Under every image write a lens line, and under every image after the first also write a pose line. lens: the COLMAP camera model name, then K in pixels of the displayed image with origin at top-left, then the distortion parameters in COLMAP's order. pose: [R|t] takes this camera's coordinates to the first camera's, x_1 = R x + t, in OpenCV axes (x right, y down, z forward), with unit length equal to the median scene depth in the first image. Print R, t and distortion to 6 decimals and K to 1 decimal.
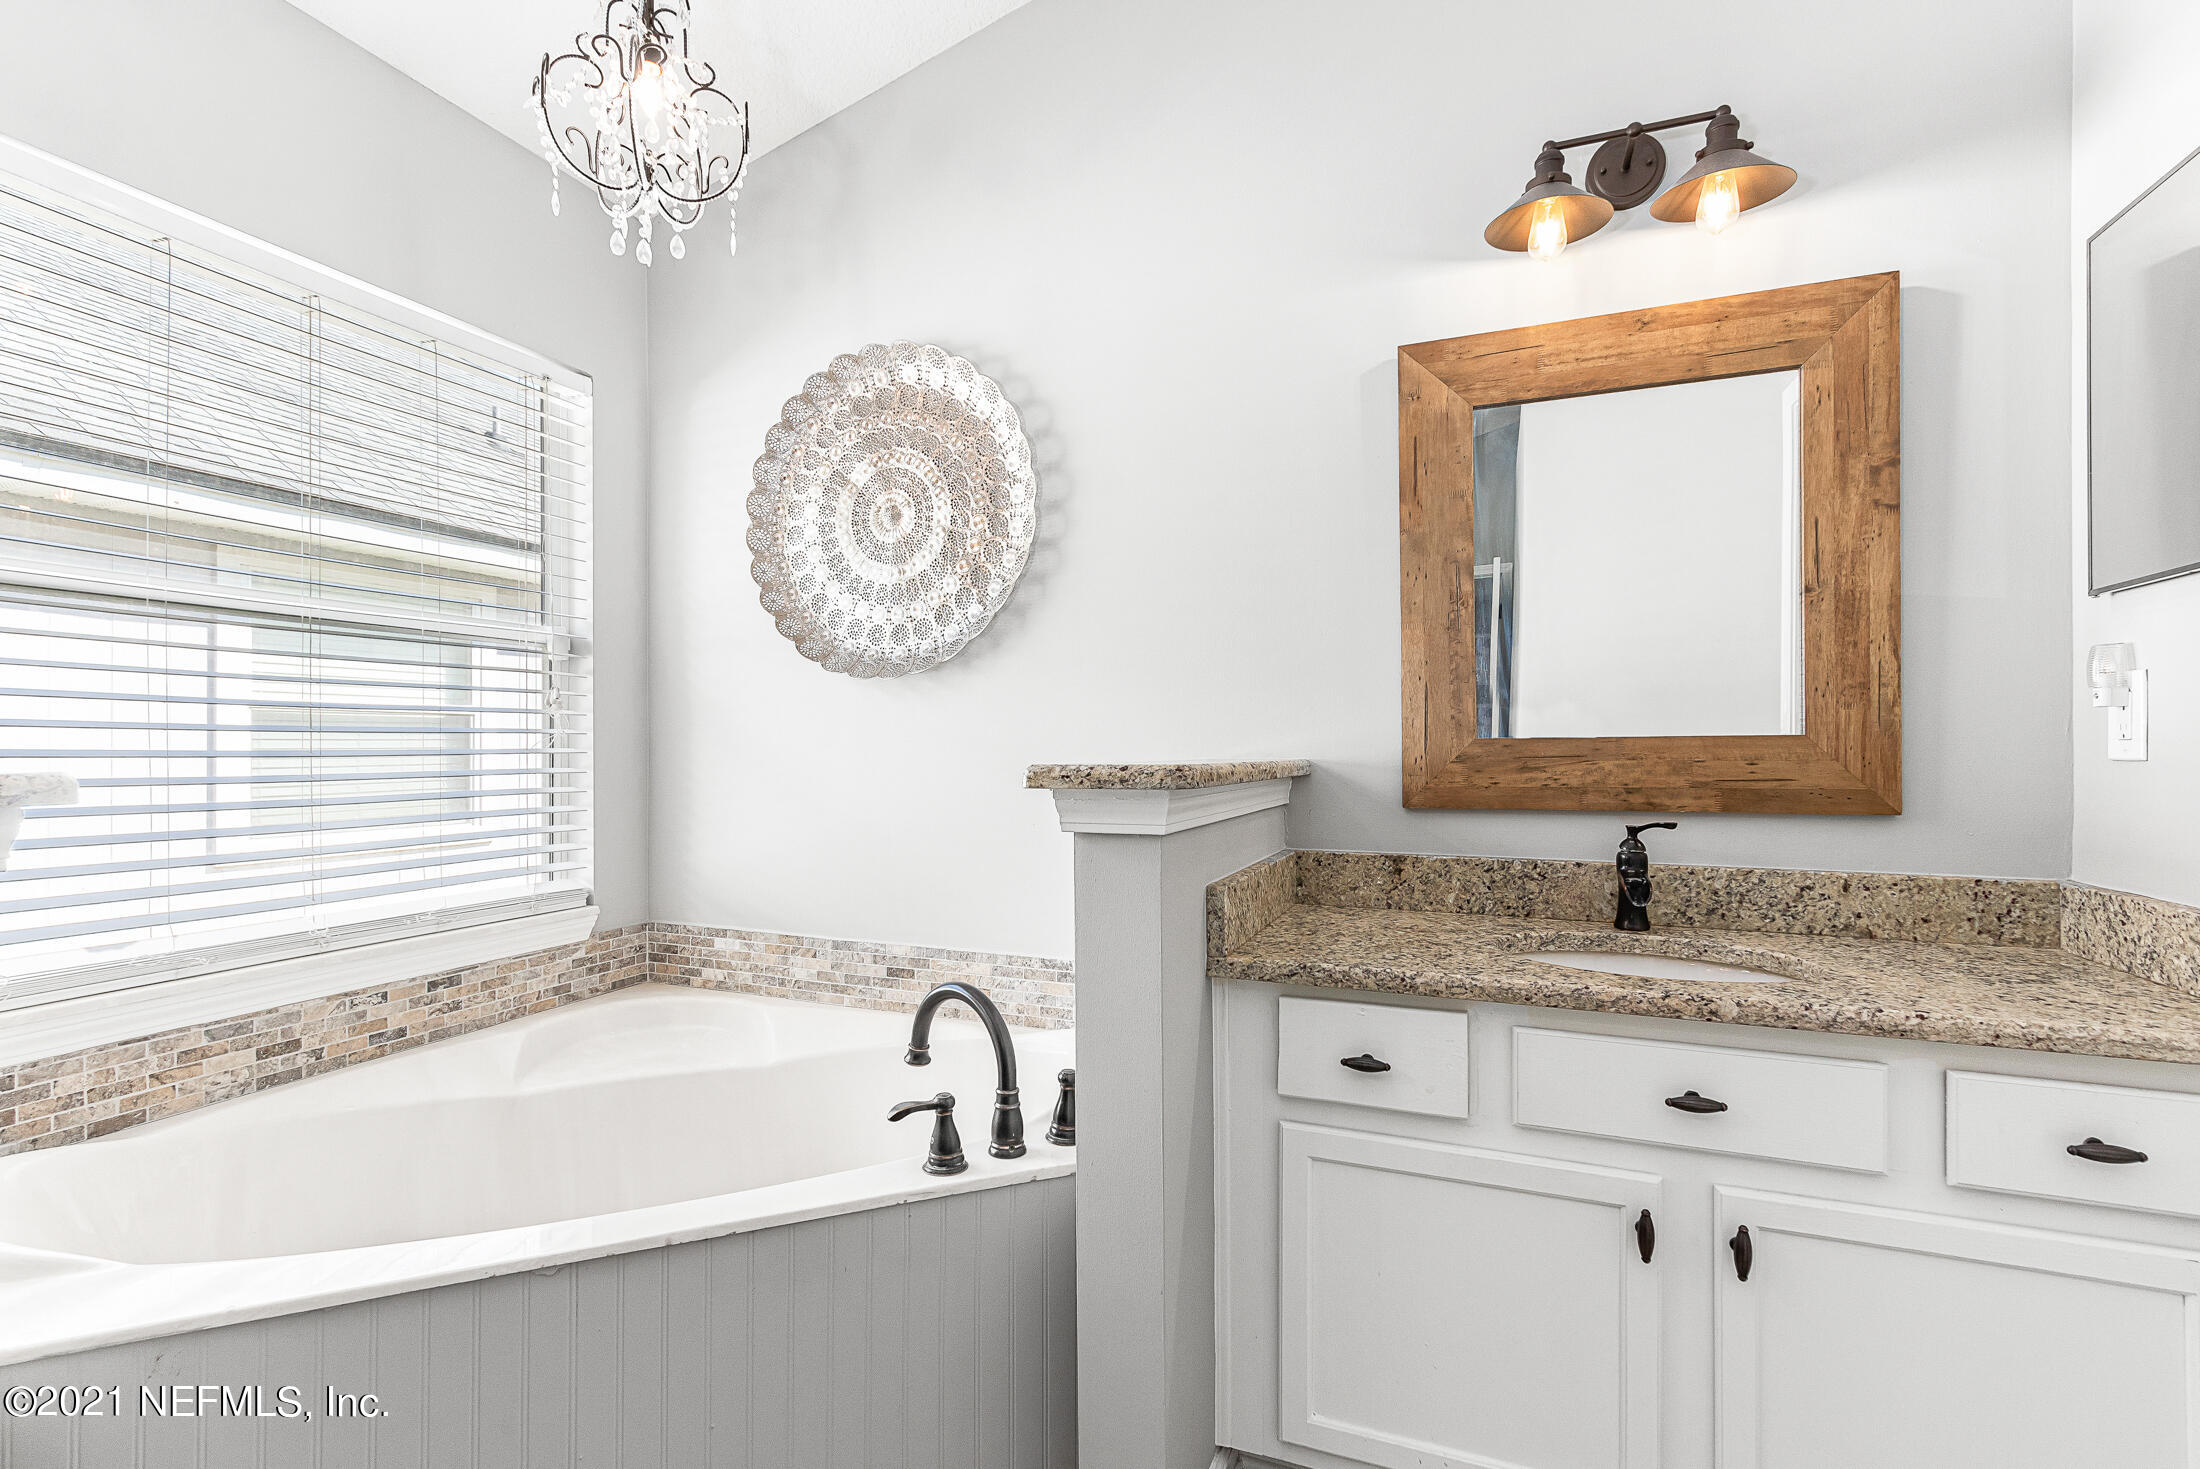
lens RADIAL K [[1021.4, 0, 1080.1], [0, 1021.4, 743.7], [0, 0, 1]] dist [0.011778, -0.003234]
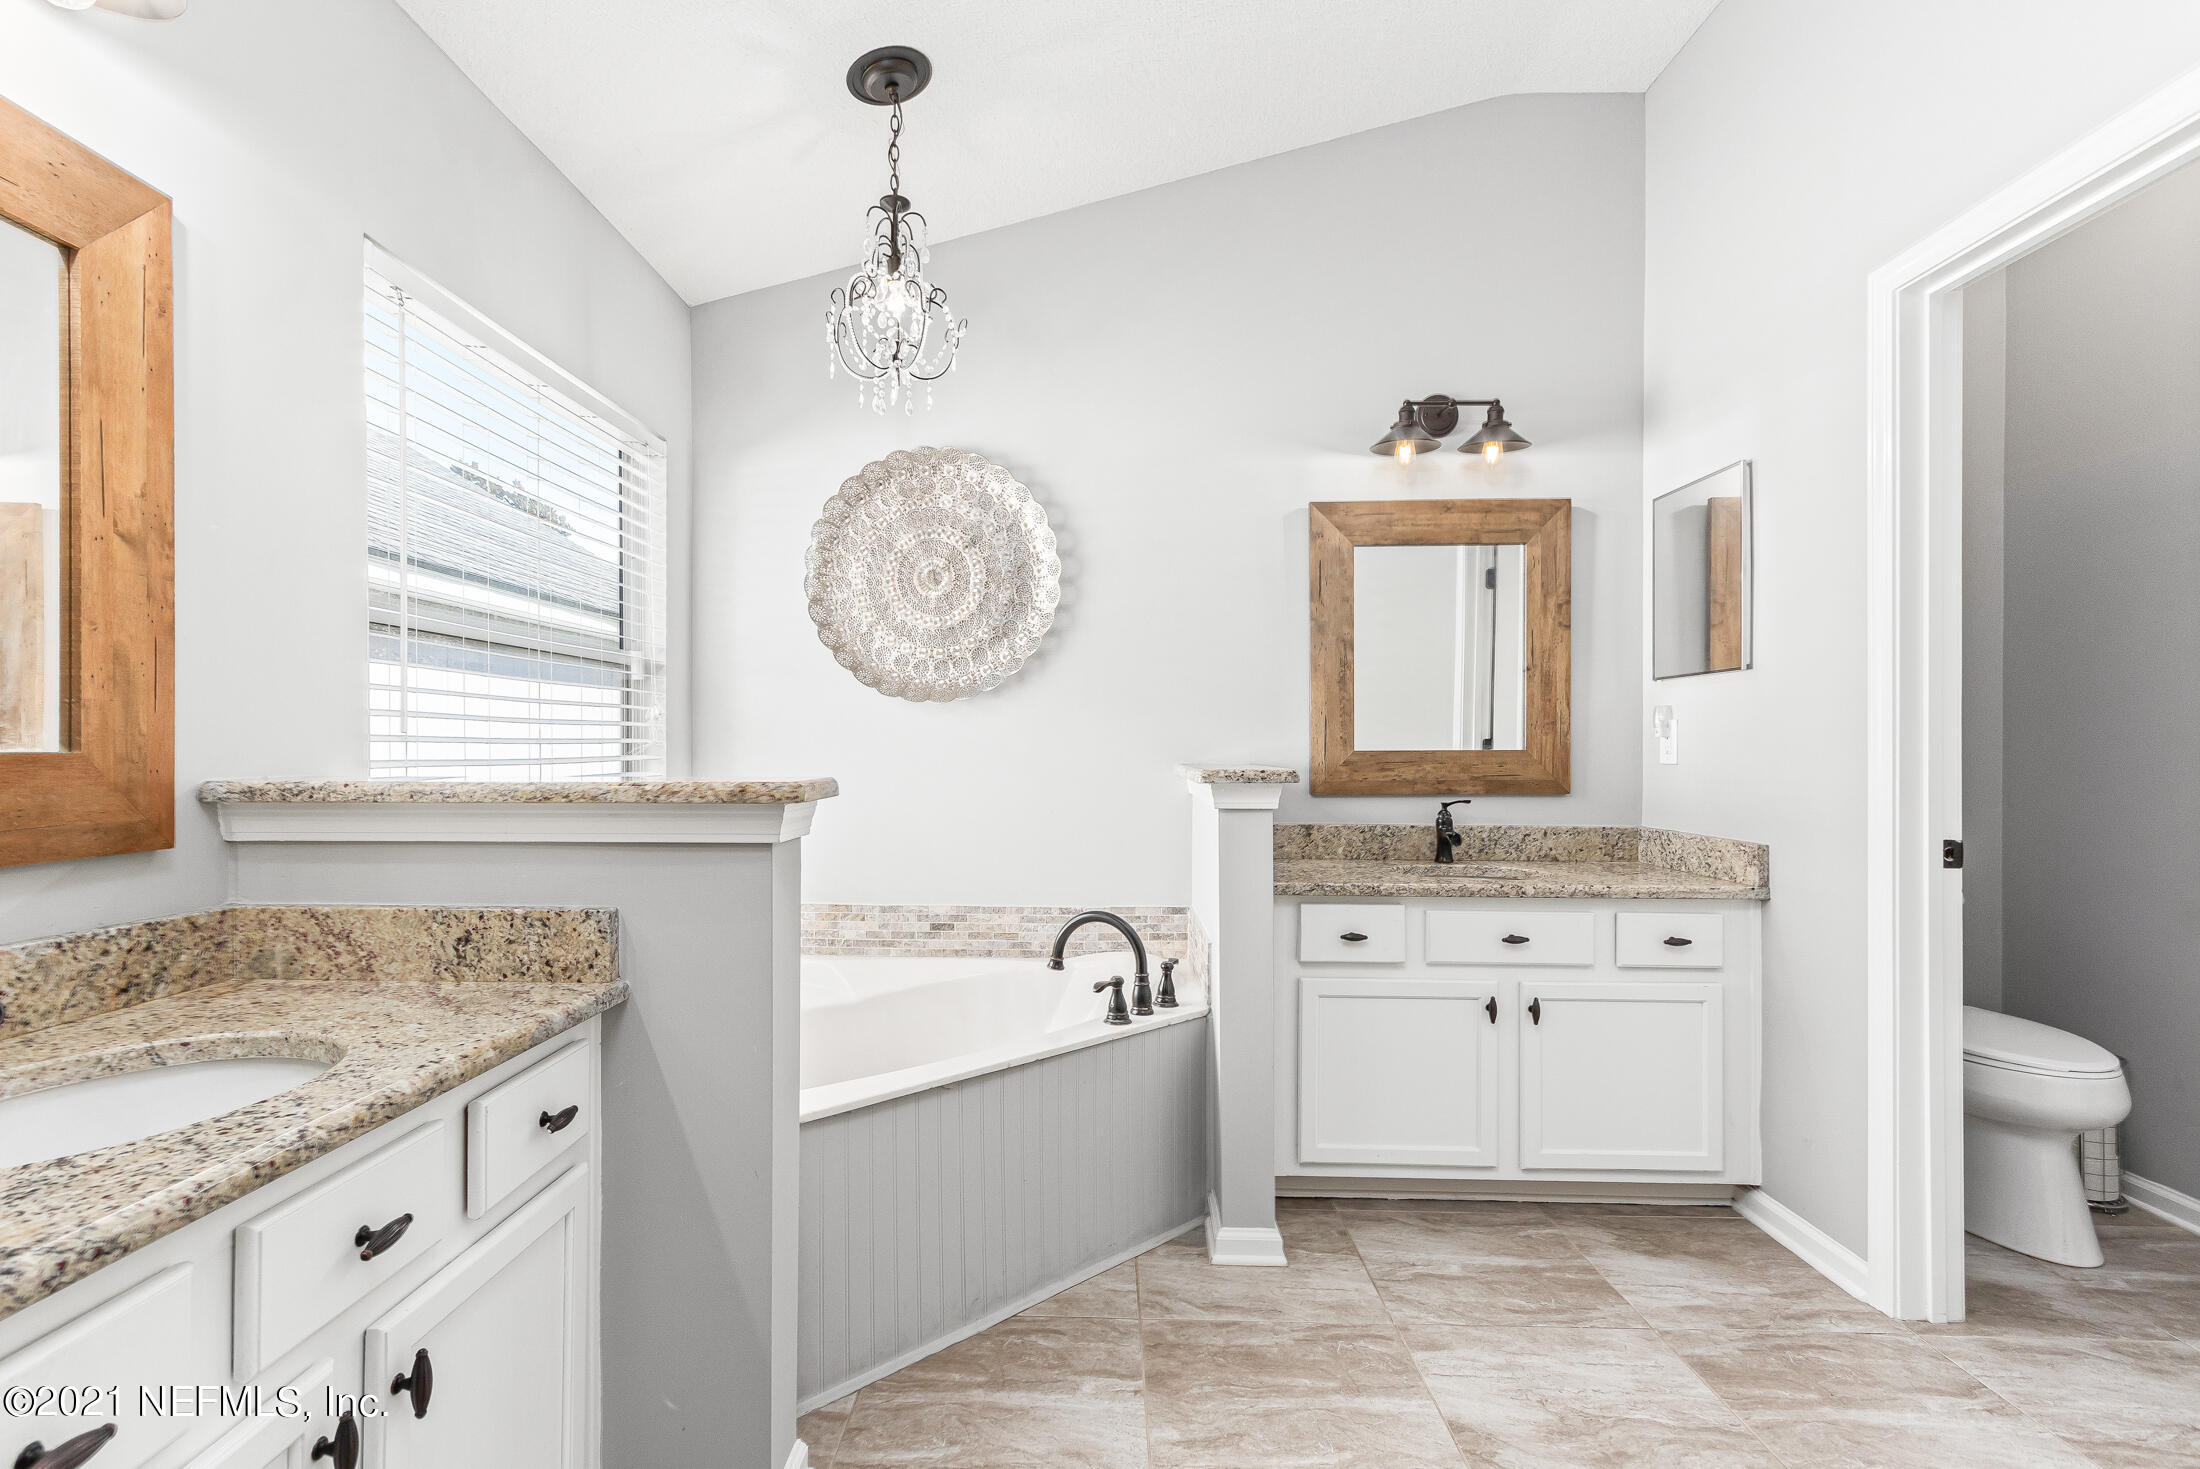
lens RADIAL K [[1021.4, 0, 1095.0], [0, 1021.4, 750.3], [0, 0, 1]] dist [0.011778, -0.003234]
pose [[0.936342, 0.002279, 0.351082, -0.583294], [-0.004646, 0.999972, 0.005900, -0.014160], [-0.351058, -0.007156, 0.936326, -0.380876]]
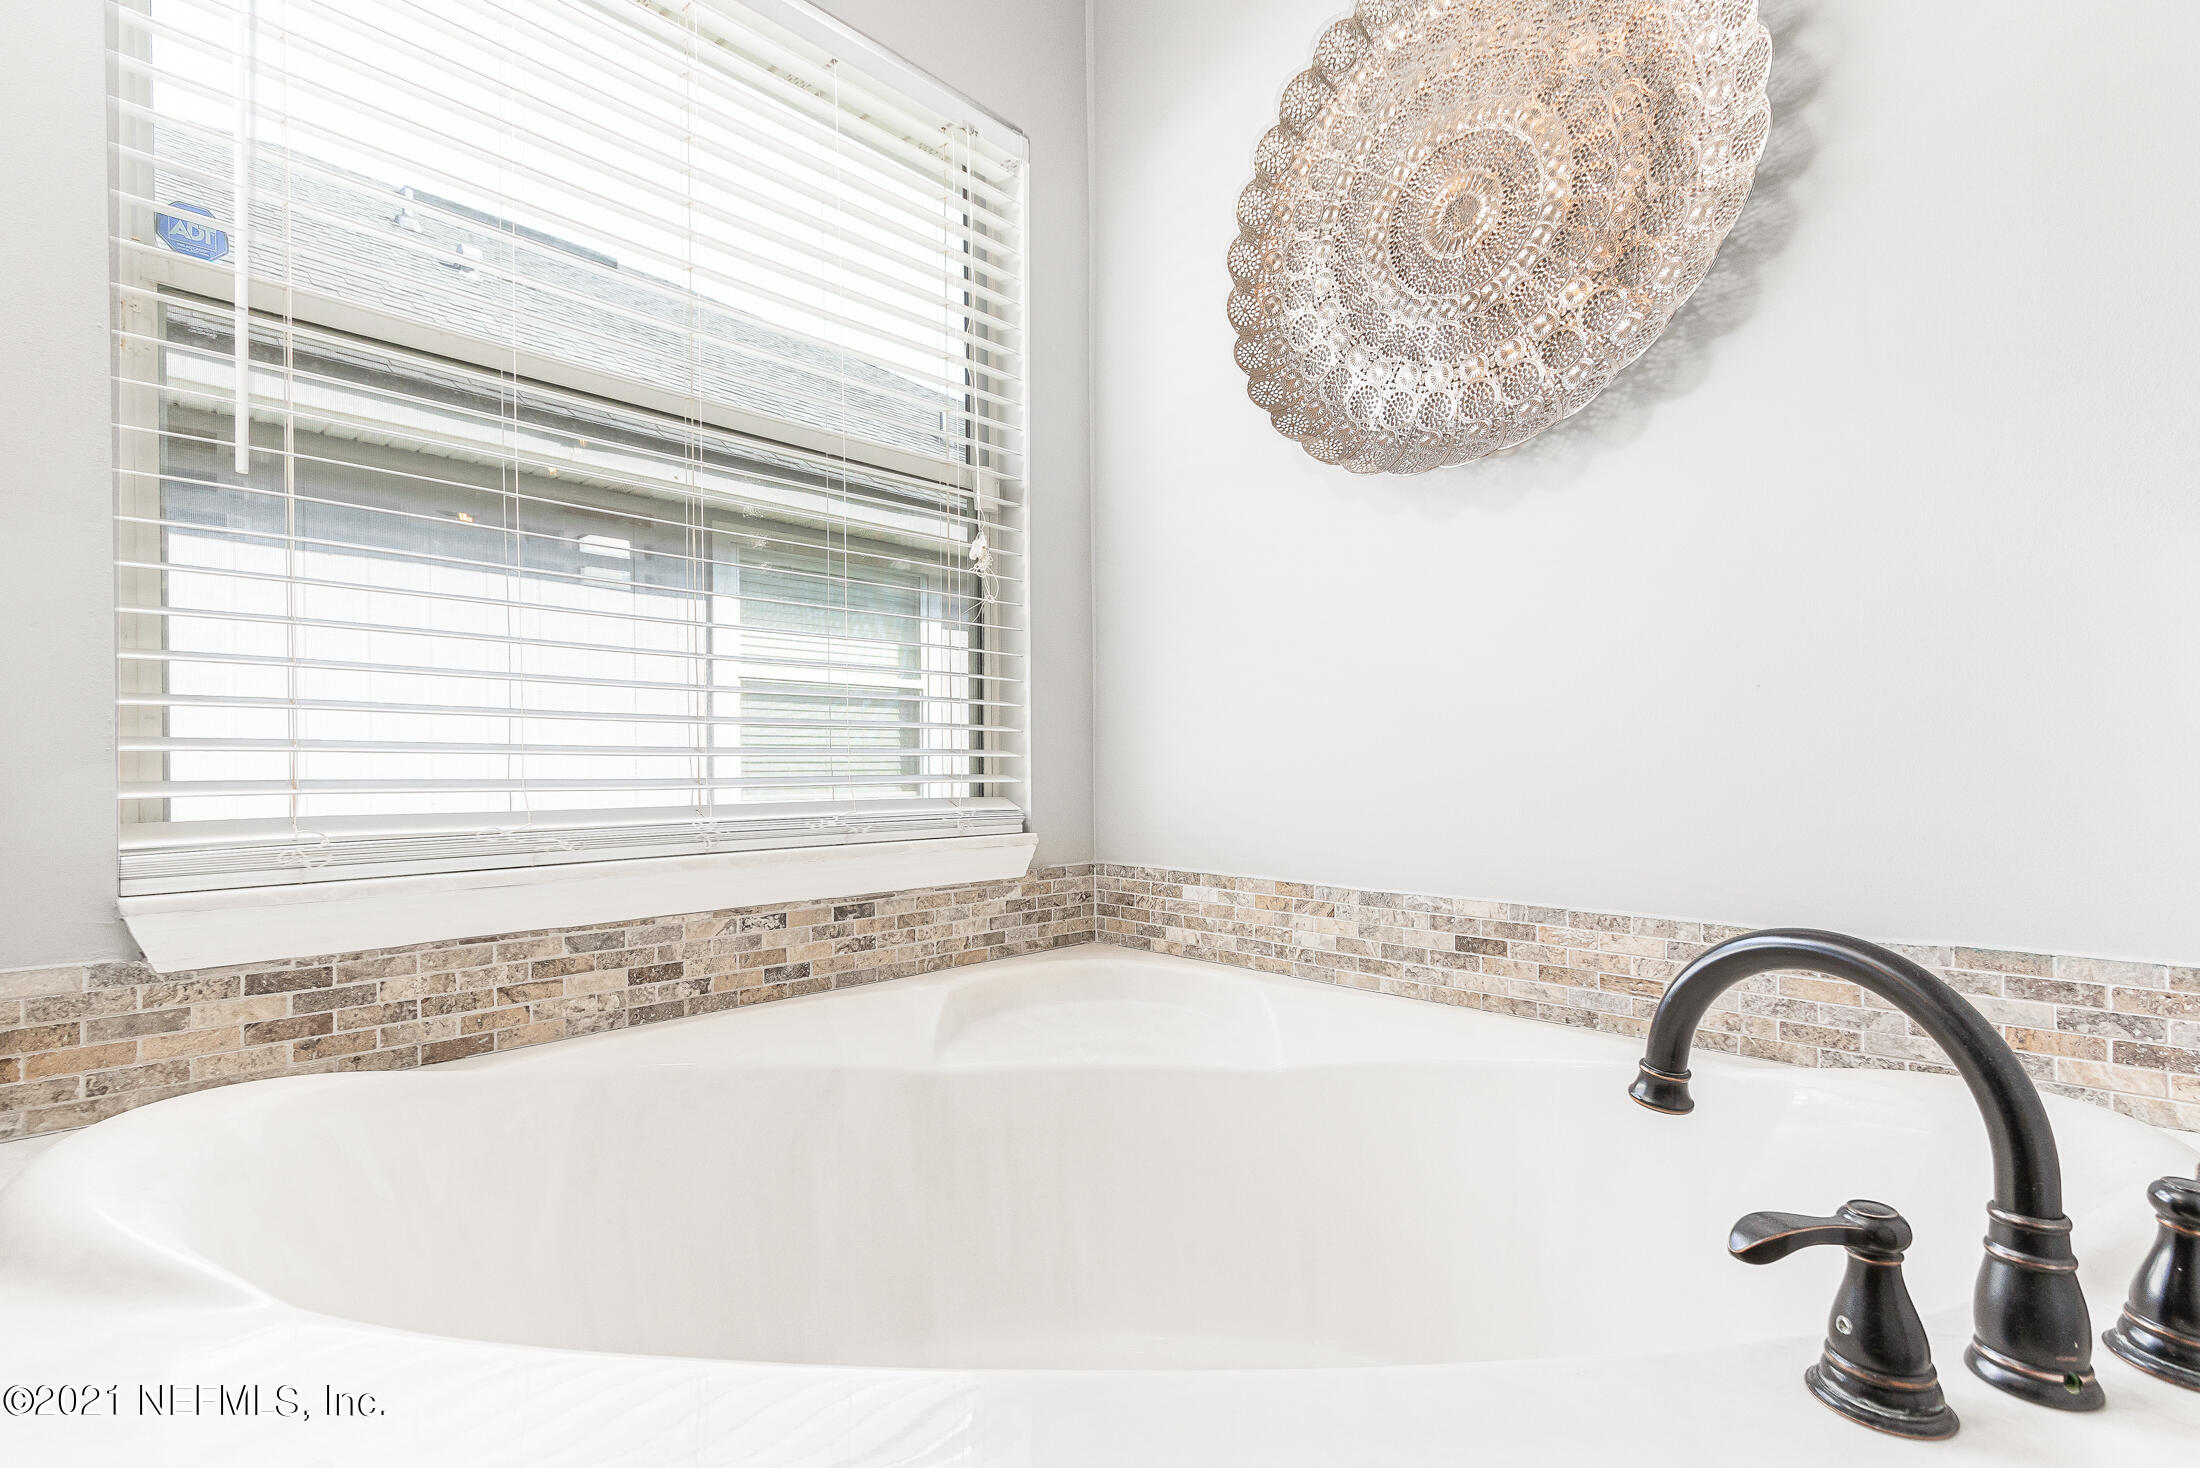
lens RADIAL K [[1021.4, 0, 1076.2], [0, 1021.4, 753.2], [0, 0, 1]] dist [0.011778, -0.003234]
pose [[0.921422, -0.005605, -0.388523, -0.205745], [0.003567, 0.999976, -0.005968, 0.142581], [0.388547, 0.004113, 0.921420, 0.432180]]
